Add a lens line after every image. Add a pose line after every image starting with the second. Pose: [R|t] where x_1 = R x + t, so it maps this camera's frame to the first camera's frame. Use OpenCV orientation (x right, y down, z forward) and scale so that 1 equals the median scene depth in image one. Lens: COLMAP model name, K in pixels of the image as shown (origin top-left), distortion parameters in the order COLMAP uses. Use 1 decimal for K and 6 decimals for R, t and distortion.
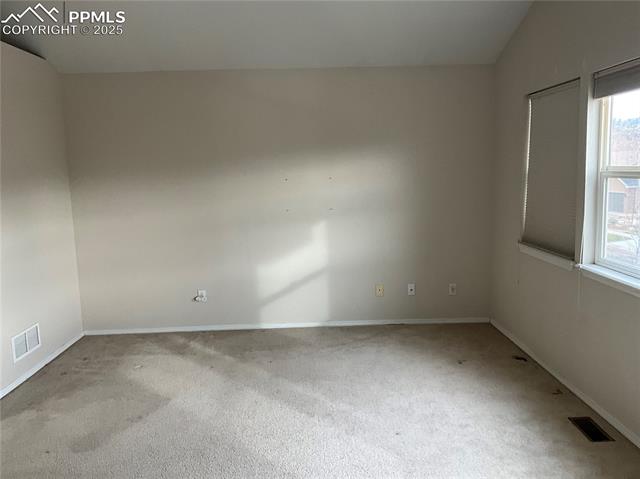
lens RADIAL K [[528.3, 0, 320.0], [0, 528.3, 239.5], [0, 0, 1]] dist [0.114601, -0.221356]
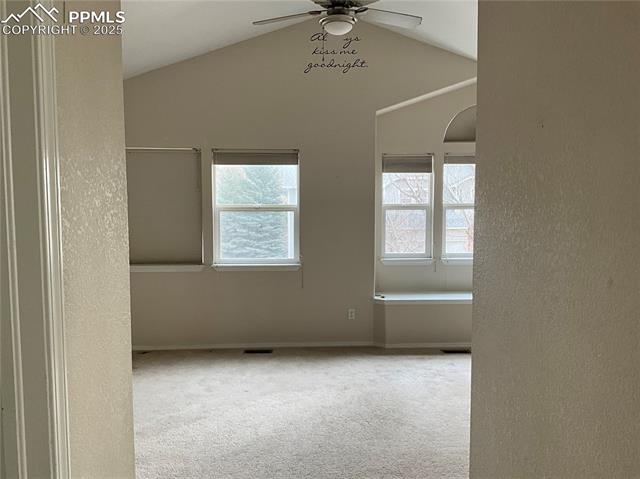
lens RADIAL K [[528.3, 0, 320.0], [0, 528.3, 239.5], [0, 0, 1]] dist [0.114601, -0.221356]
pose [[-0.032264, -0.048992, 0.998278, -1.032874], [0.127098, 0.990488, 0.052717, -0.067143], [-0.991365, 0.128580, -0.025730, 0.663881]]
